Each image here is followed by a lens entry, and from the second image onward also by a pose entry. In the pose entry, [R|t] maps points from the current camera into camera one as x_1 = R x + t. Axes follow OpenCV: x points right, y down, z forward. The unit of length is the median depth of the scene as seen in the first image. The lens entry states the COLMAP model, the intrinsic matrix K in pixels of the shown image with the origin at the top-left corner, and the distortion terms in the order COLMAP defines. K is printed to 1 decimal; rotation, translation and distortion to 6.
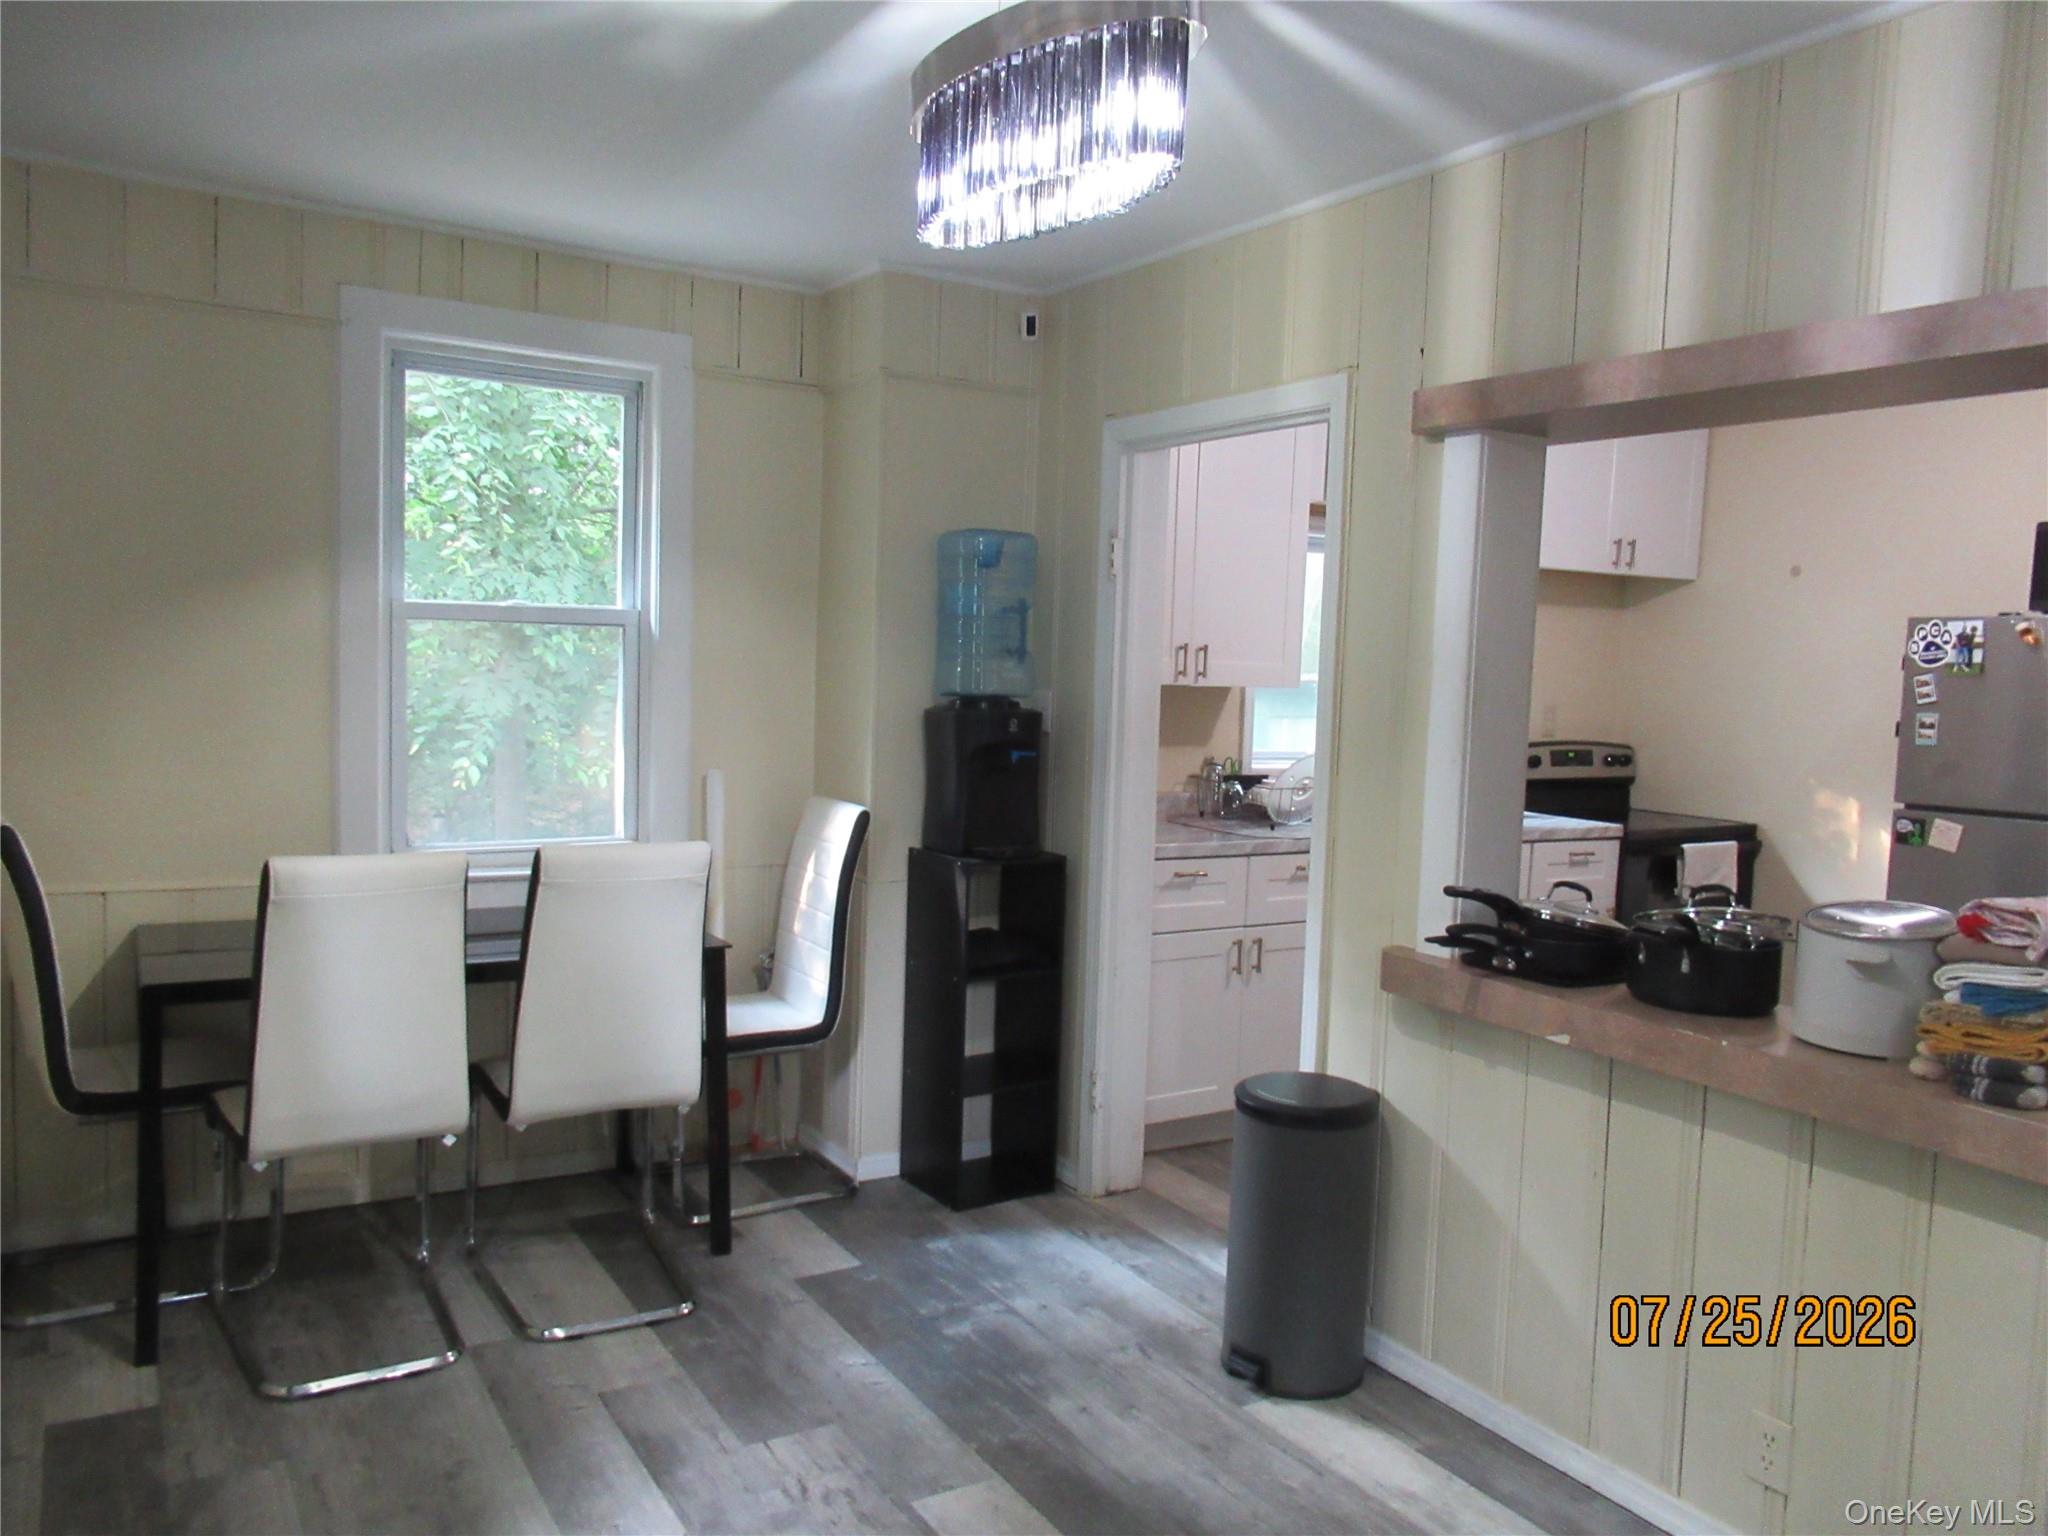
lens RADIAL K [[1530.0, 0, 1026.6], [0, 1530.0, 773.8], [0, 0, 1]] dist [-0.003286, 0.009461]
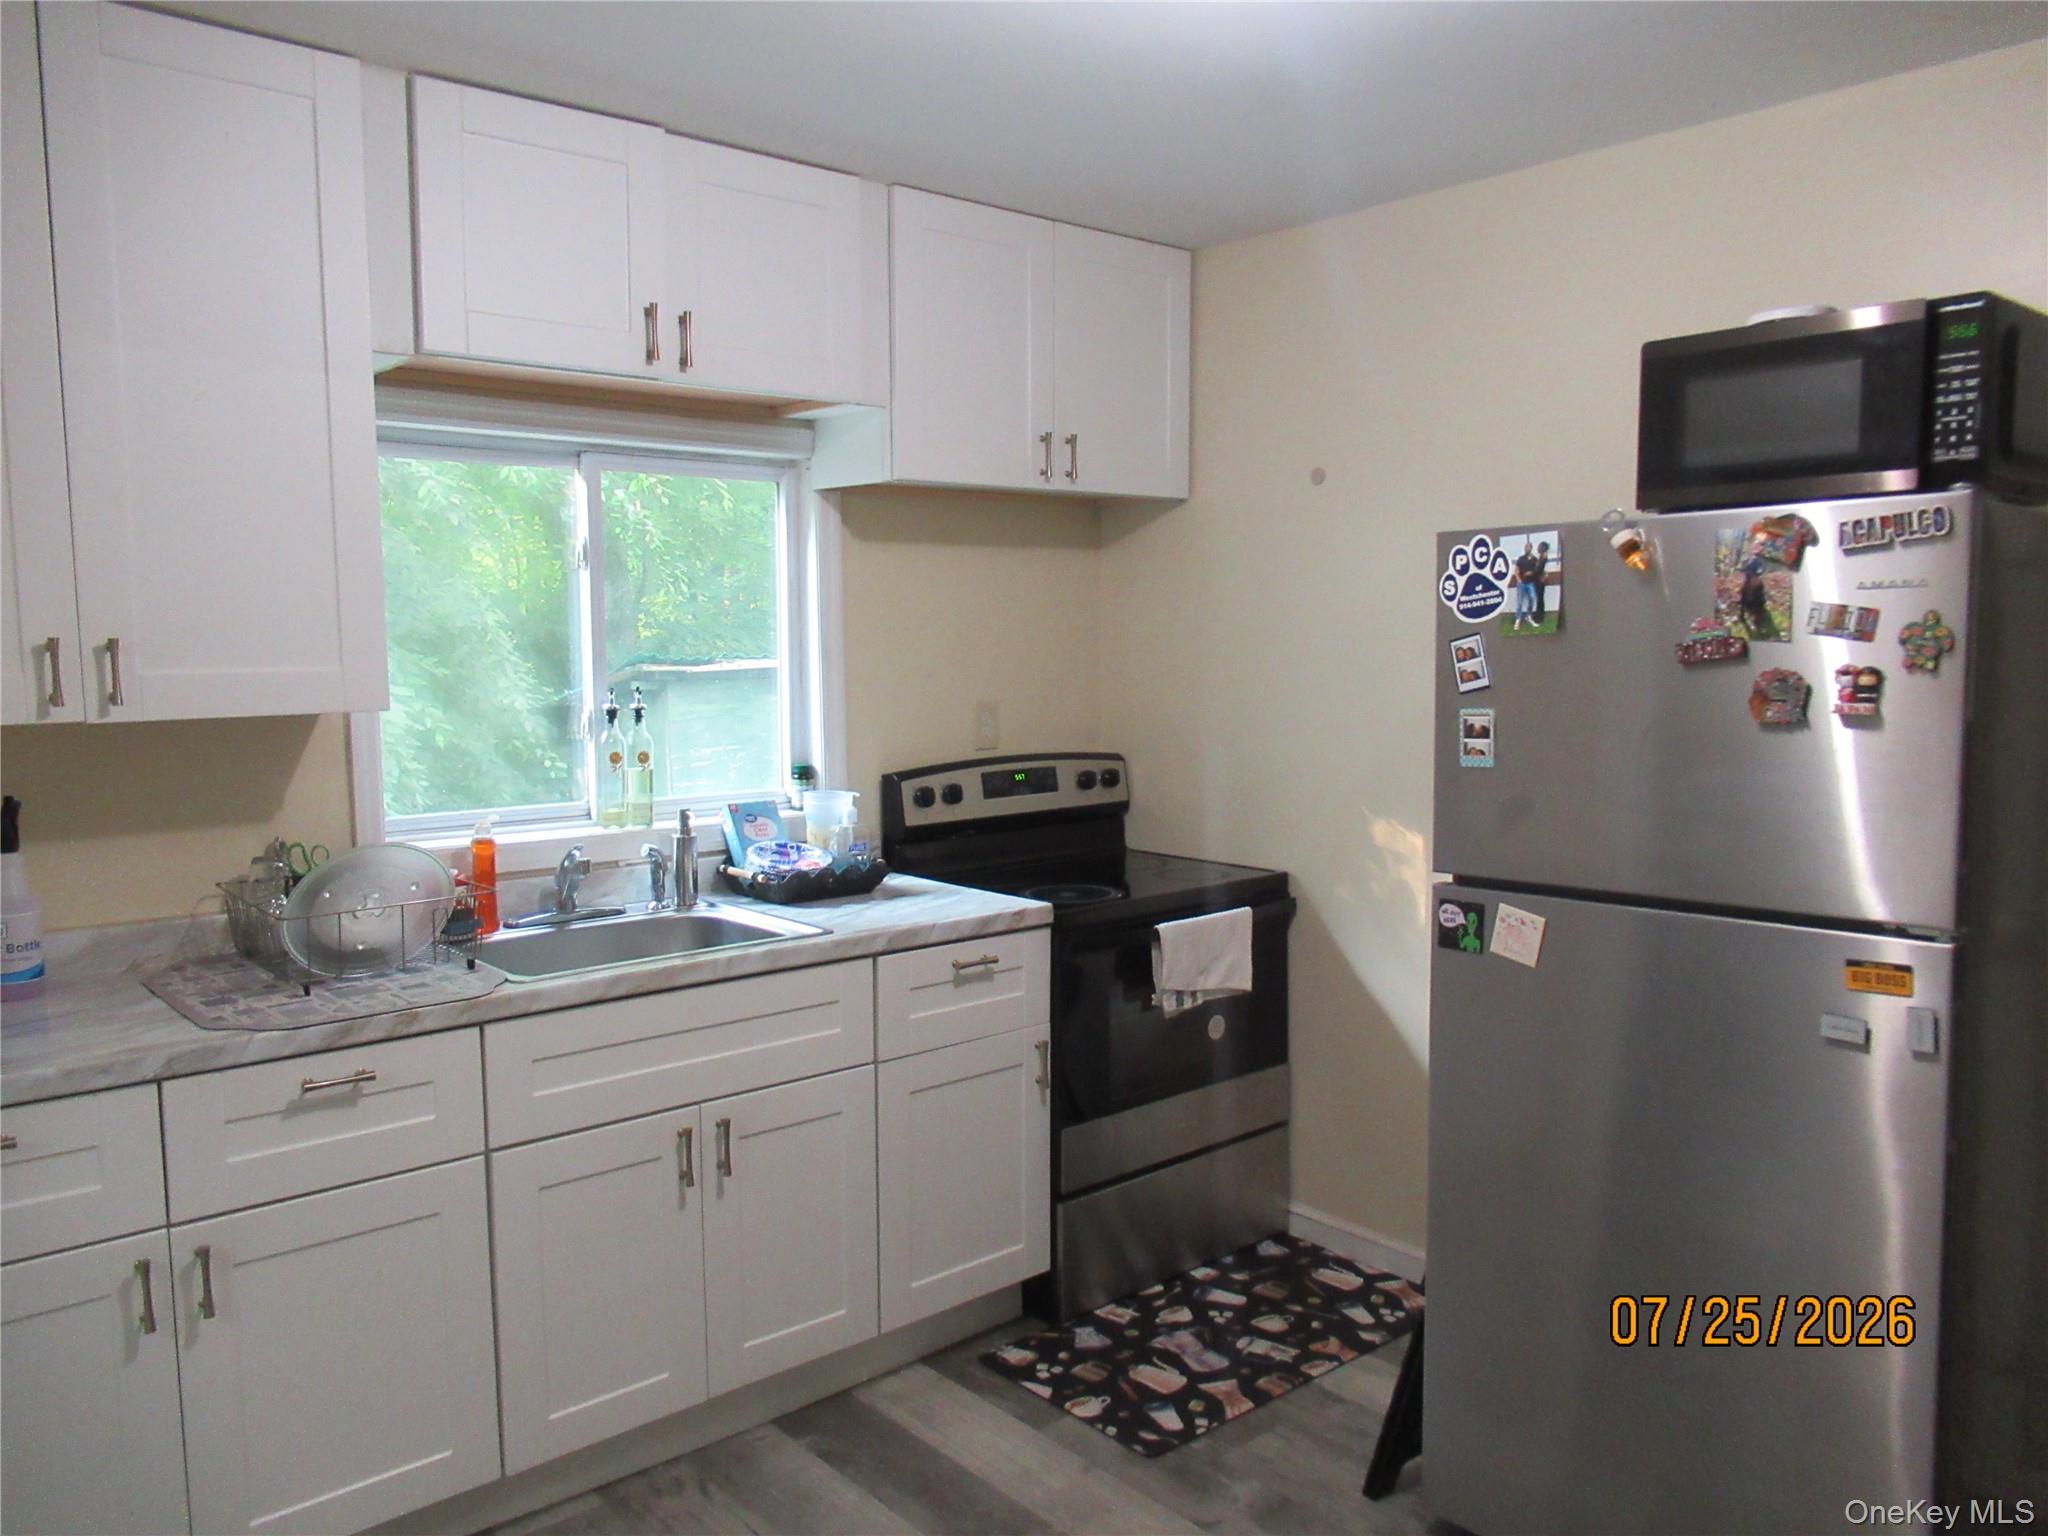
lens RADIAL K [[1530.0, 0, 1021.3], [0, 1530.0, 764.8], [0, 0, 1]] dist [-0.003286, 0.009461]
pose [[0.985396, -0.058410, 0.159946, 0.336479], [0.056646, 0.998273, 0.015570, -0.036482], [-0.160580, -0.006282, 0.987003, 0.483886]]
